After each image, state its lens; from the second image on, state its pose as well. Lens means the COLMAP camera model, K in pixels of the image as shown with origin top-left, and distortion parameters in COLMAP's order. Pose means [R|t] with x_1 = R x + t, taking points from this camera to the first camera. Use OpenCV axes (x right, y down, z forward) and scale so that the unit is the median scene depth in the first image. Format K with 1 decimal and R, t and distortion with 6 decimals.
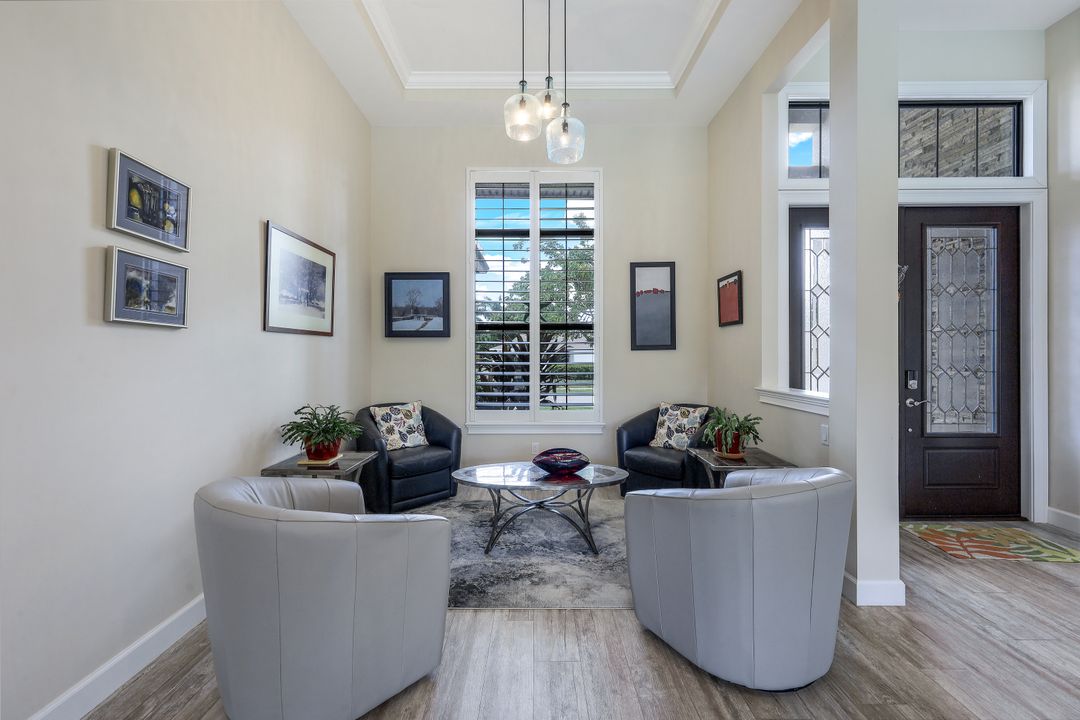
lens RADIAL K [[438.4, 0, 530.0], [0, 438.4, 354.7], [0, 0, 1]] dist [0.001470, 0.000301]
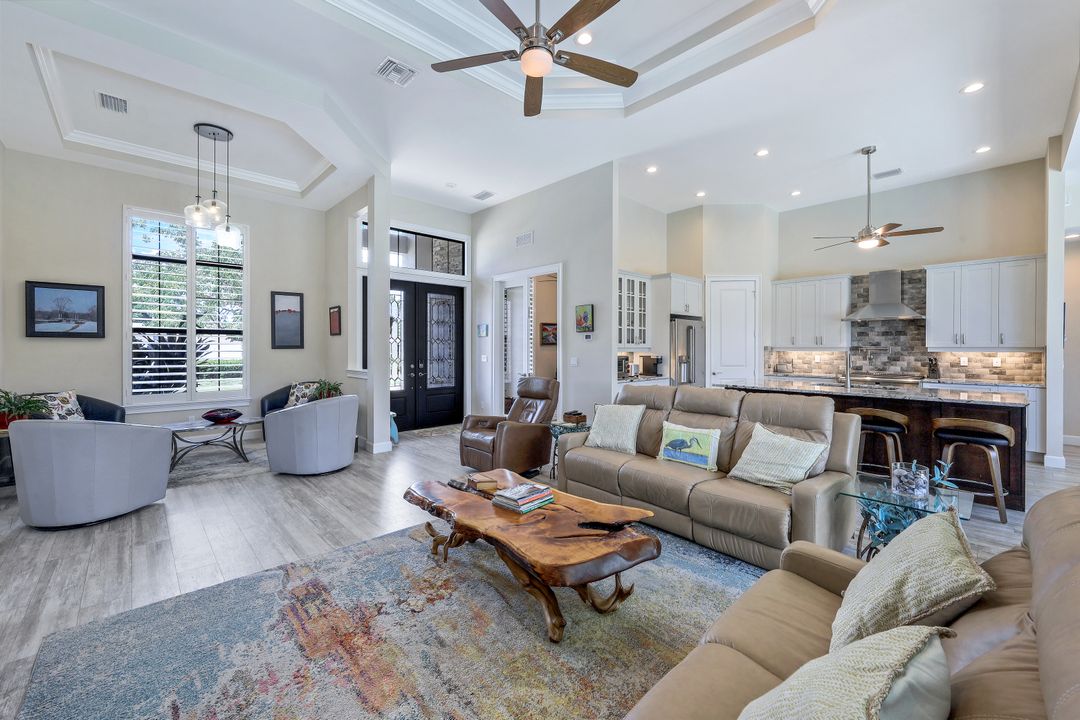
lens RADIAL K [[438.4, 0, 539.3], [0, 438.4, 351.0], [0, 0, 1]] dist [0.001470, 0.000301]
pose [[0.726405, -0.001093, 0.687266, -0.158070], [-0.004861, 0.999966, 0.006728, -0.019239], [-0.687250, -0.008228, 0.726375, -0.833274]]
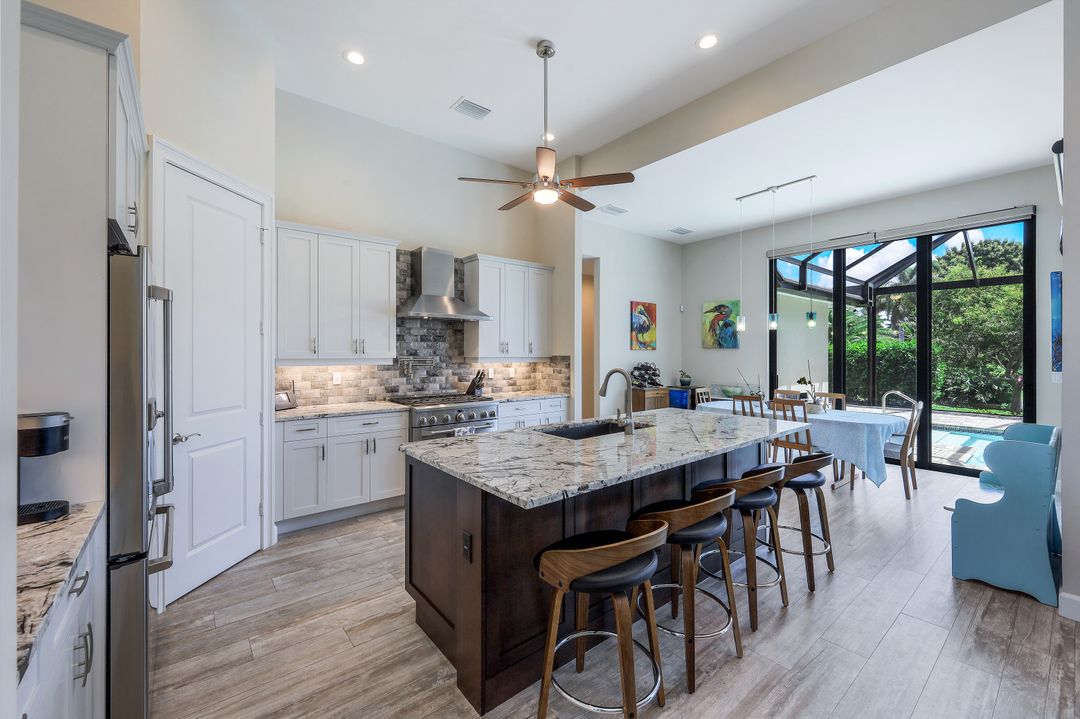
lens RADIAL K [[438.4, 0, 514.8], [0, 438.4, 352.5], [0, 0, 1]] dist [0.001470, 0.000301]
pose [[-0.615410, 0.009687, 0.788147, 0.839749], [0.005109, 0.999952, -0.008301, -0.031468], [-0.788190, -0.001082, -0.615431, 0.004157]]
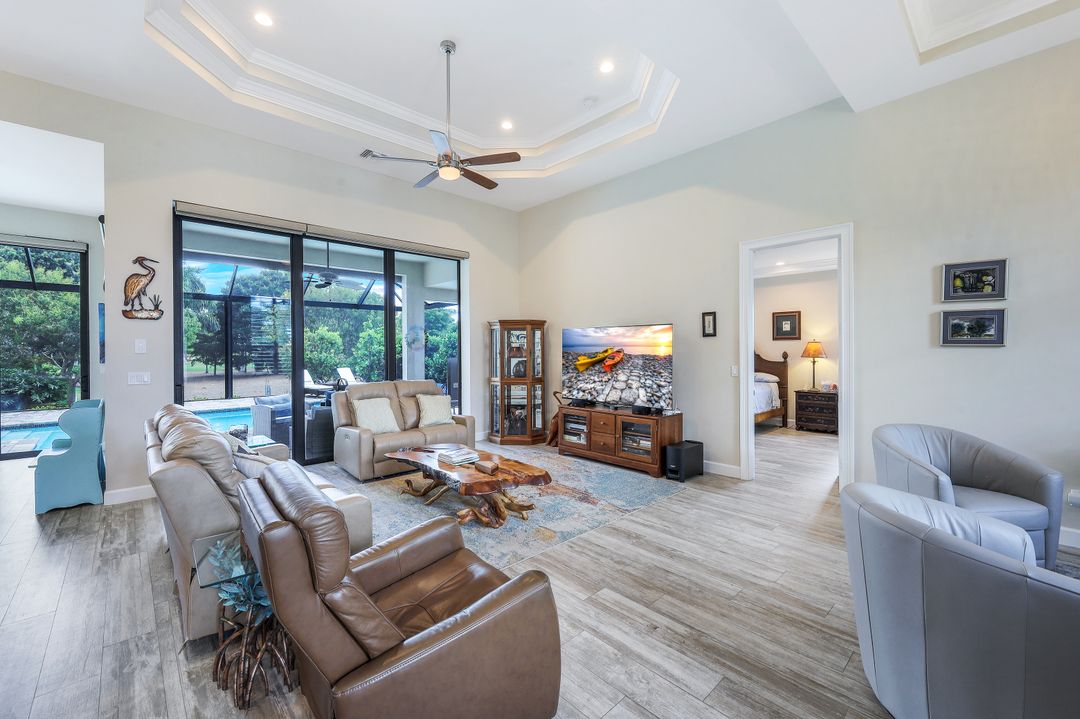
lens RADIAL K [[438.4, 0, 544.3], [0, 438.4, 357.1], [0, 0, 1]] dist [0.001470, 0.000301]
pose [[-0.719856, 0.015509, -0.693950, 0.825642], [0.006563, 0.999858, 0.015538, -0.029137], [0.694092, 0.006631, -0.719856, 0.515476]]
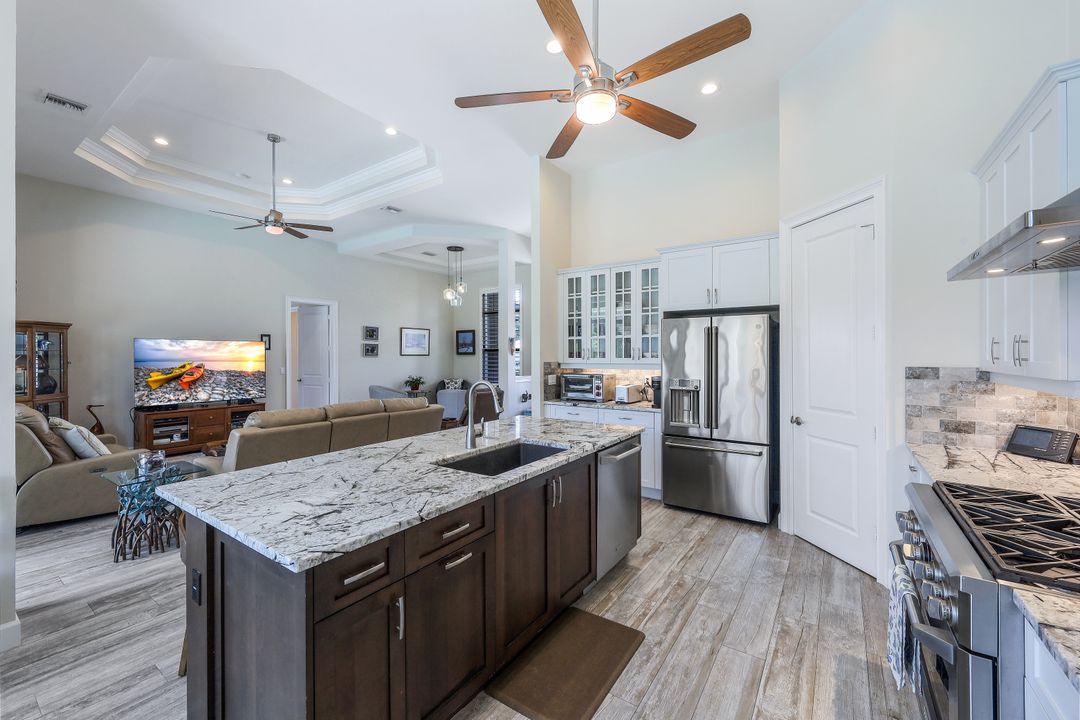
lens RADIAL K [[438.4, 0, 532.3], [0, 438.4, 355.3], [0, 0, 1]] dist [0.001470, 0.000301]
pose [[0.825514, 0.000744, -0.564381, 1.705274], [0.000266, 0.999999, 0.001707, -0.044511], [0.564382, -0.001559, 0.825512, -1.031389]]
